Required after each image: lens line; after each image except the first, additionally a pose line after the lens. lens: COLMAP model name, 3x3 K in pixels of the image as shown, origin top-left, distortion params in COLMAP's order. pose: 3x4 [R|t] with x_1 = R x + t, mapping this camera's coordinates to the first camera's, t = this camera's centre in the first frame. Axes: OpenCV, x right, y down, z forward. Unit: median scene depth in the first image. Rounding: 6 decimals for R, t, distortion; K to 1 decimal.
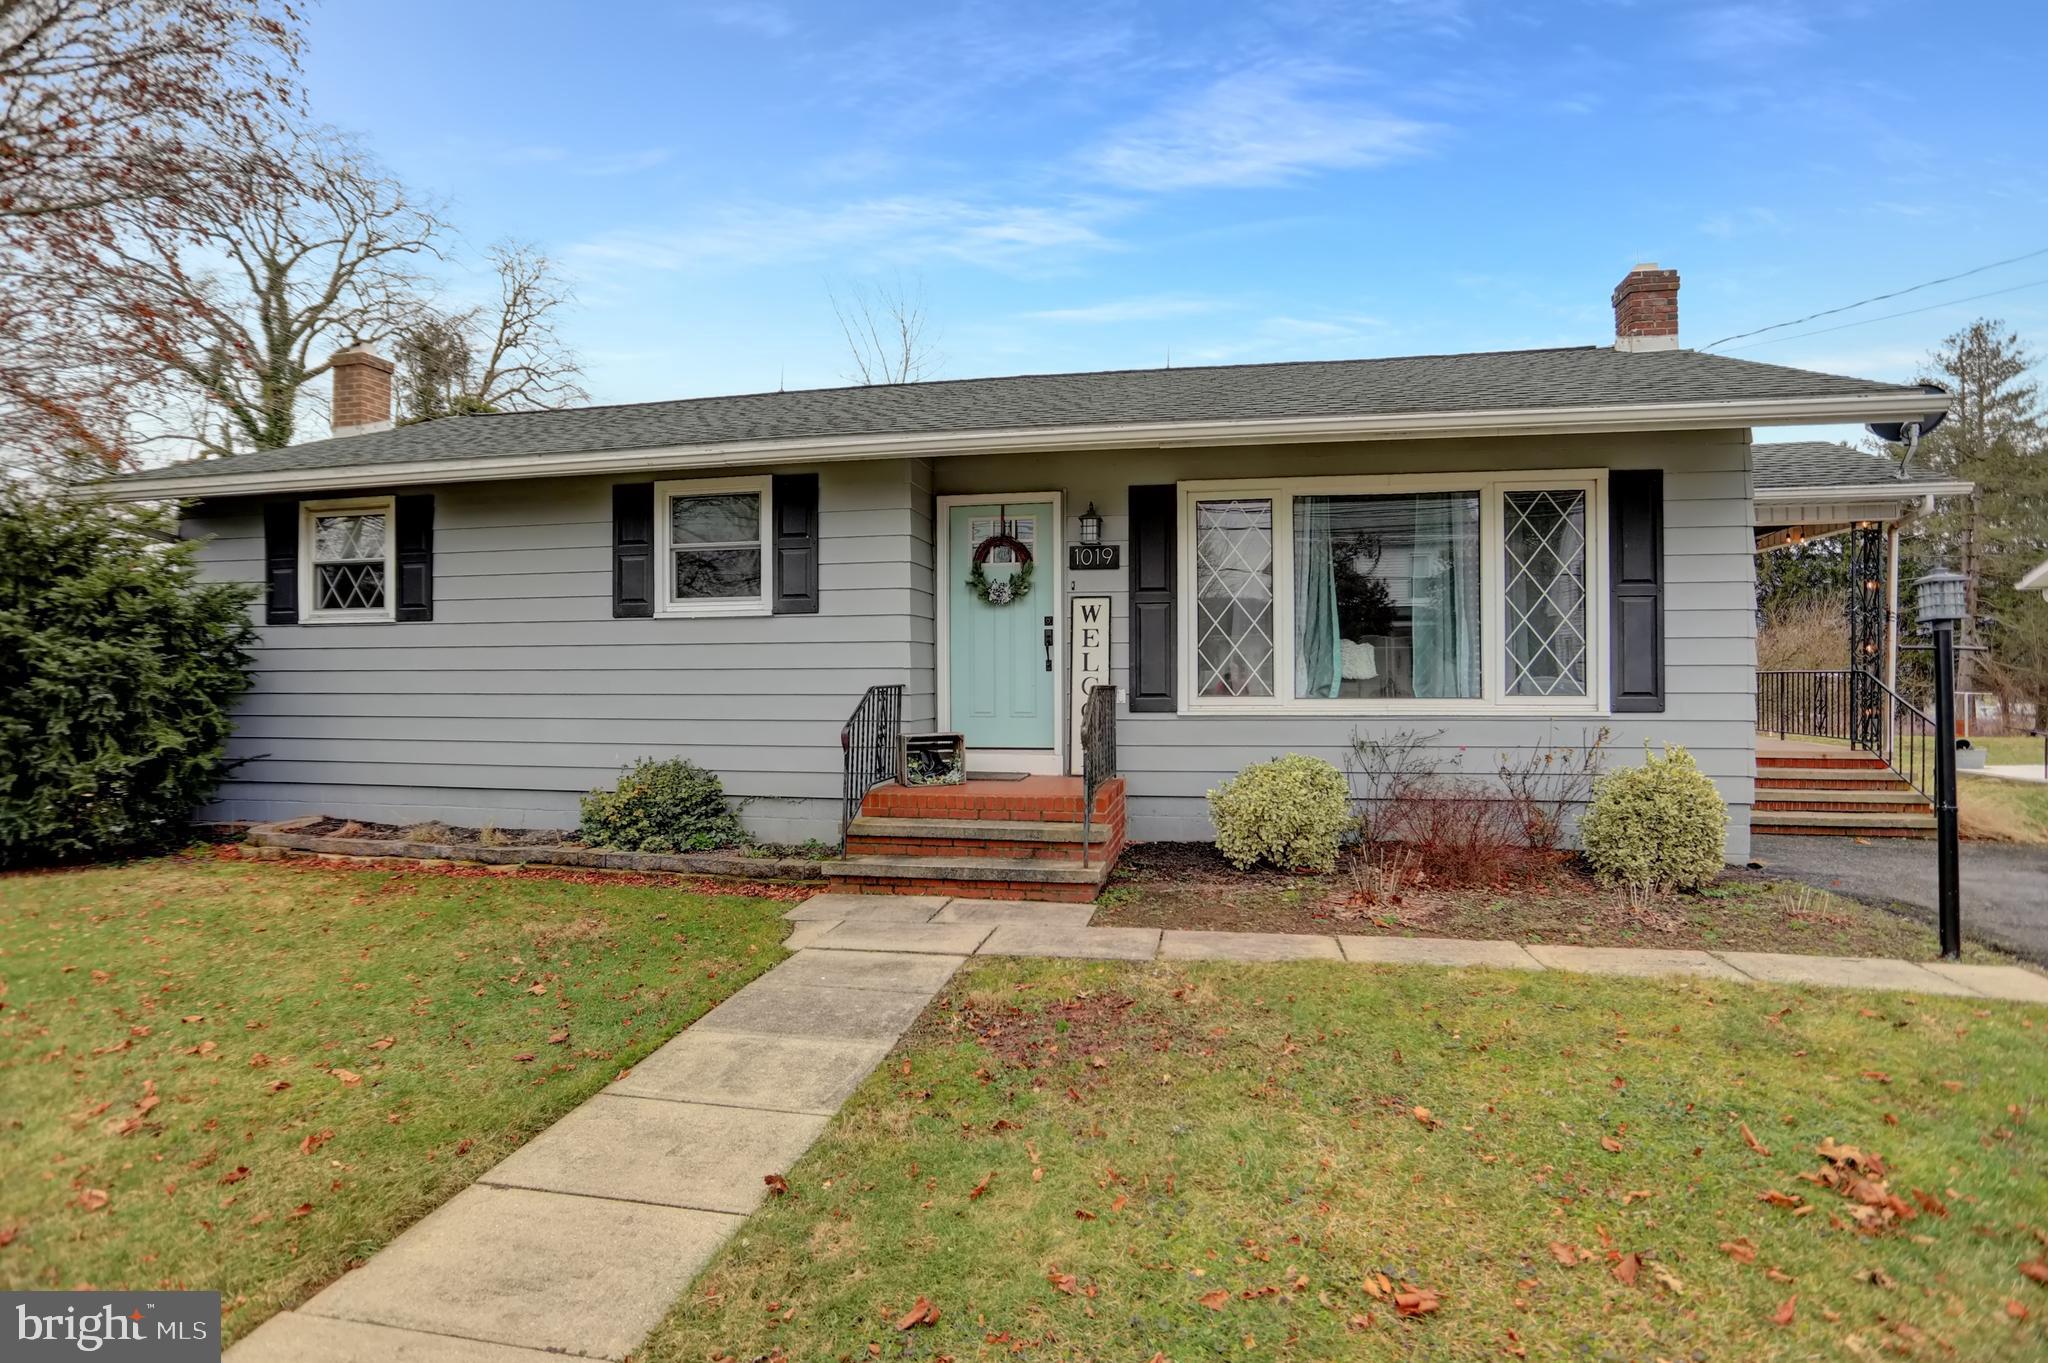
lens RADIAL K [[1024.5, 0, 1019.6], [0, 1024.5, 684.8], [0, 0, 1]] dist [-0.028570, 0.003695]
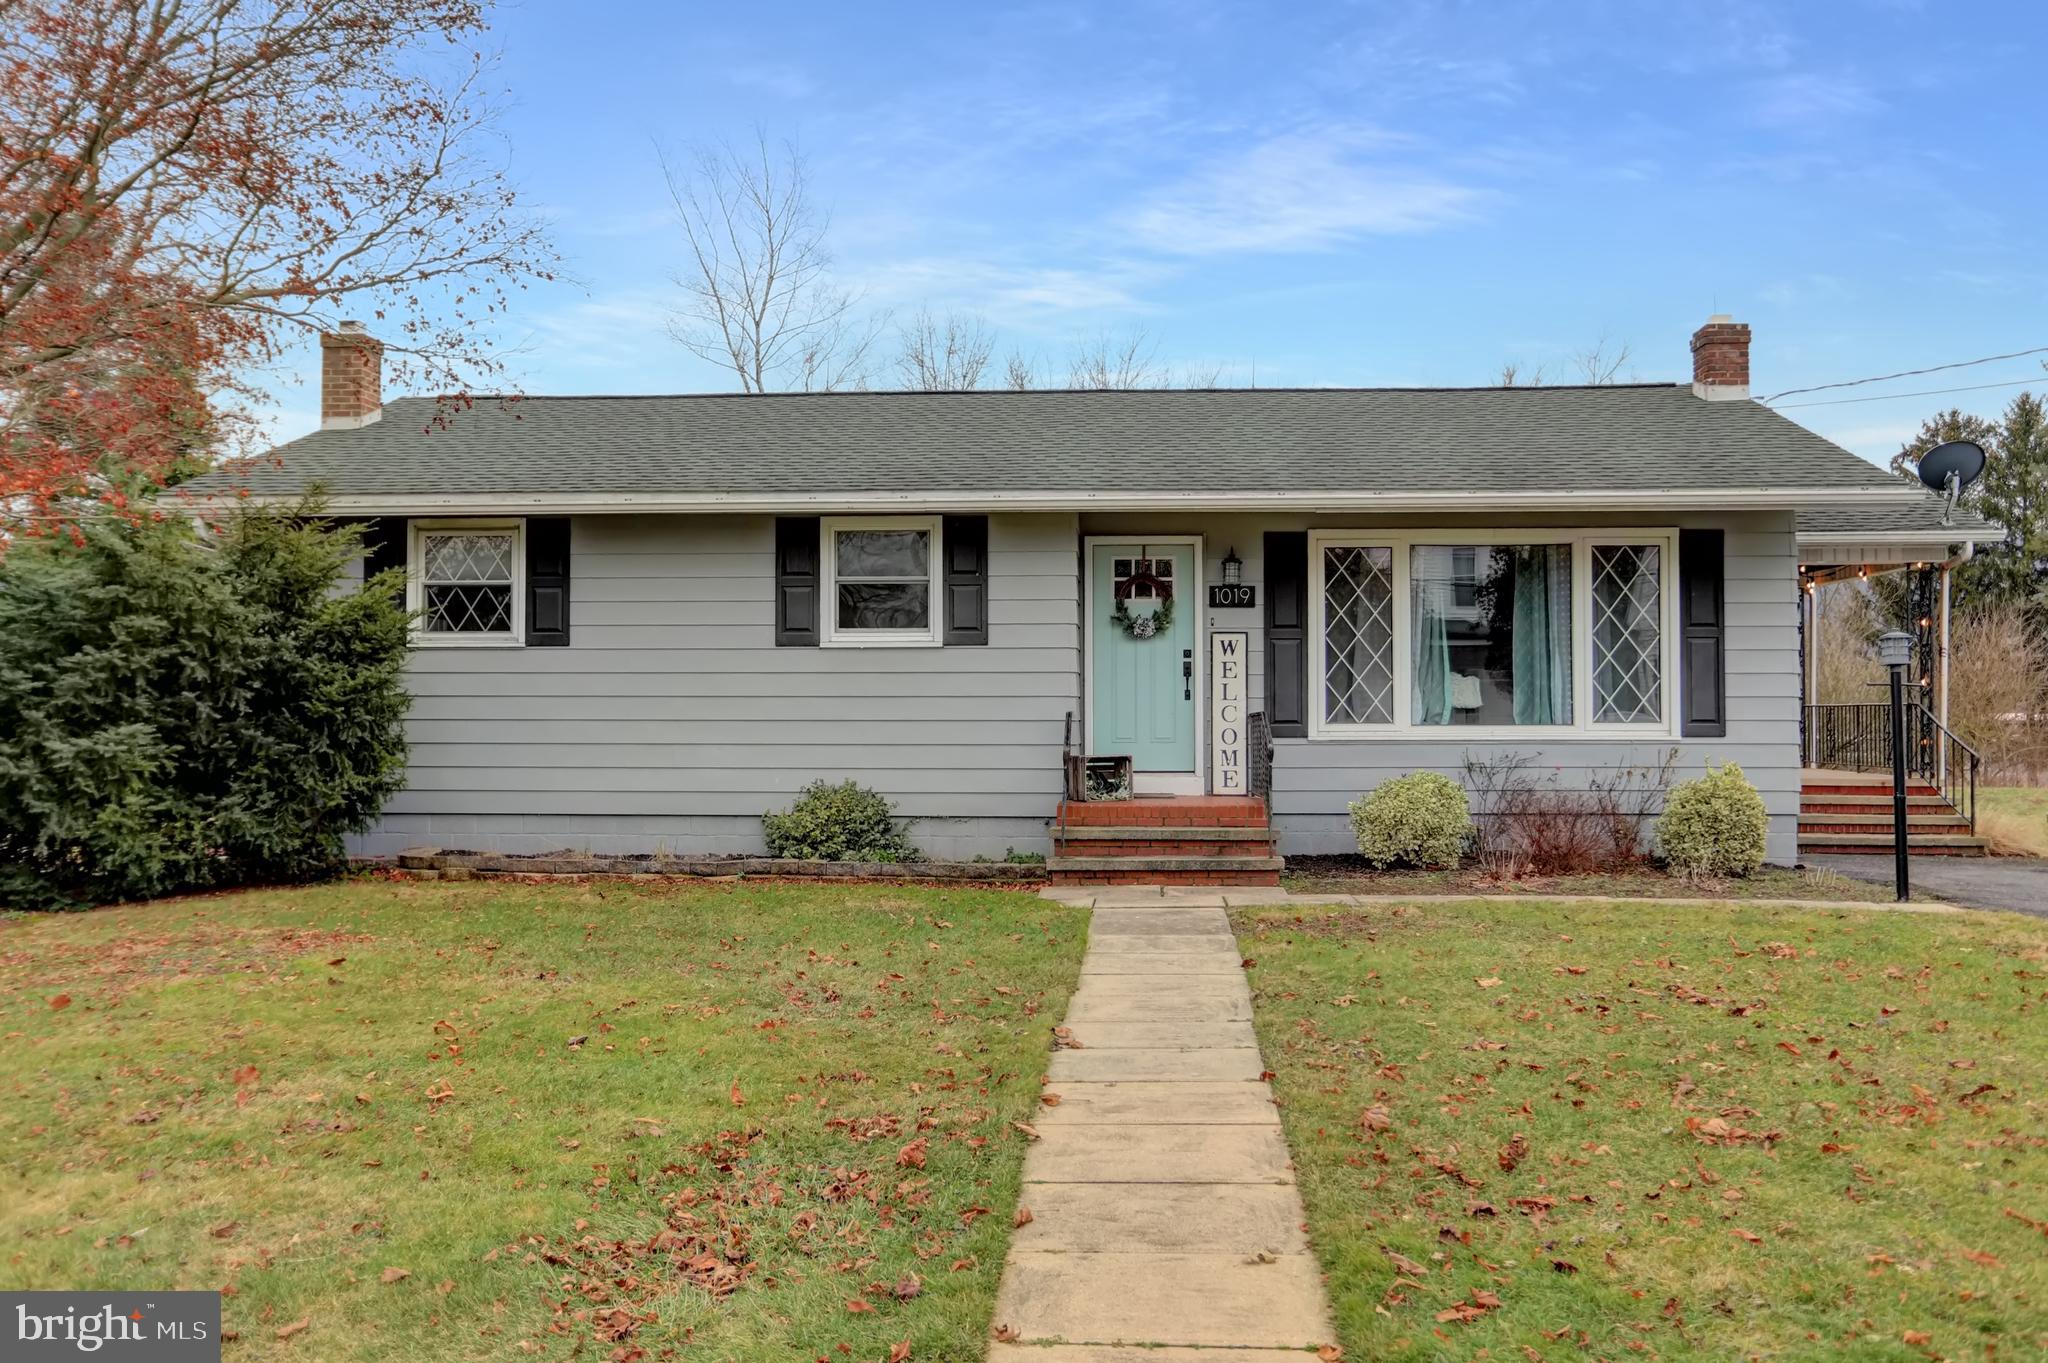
lens RADIAL K [[1725.8, 0, 1023.6], [0, 1725.8, 699.5], [0, 0, 1]] dist [0.063819, -0.030695]
pose [[0.989534, 0.004789, 0.144222, -0.419254], [-0.002188, 0.999832, -0.018192, 0.020323], [-0.144285, 0.017686, 0.989378, -0.804147]]
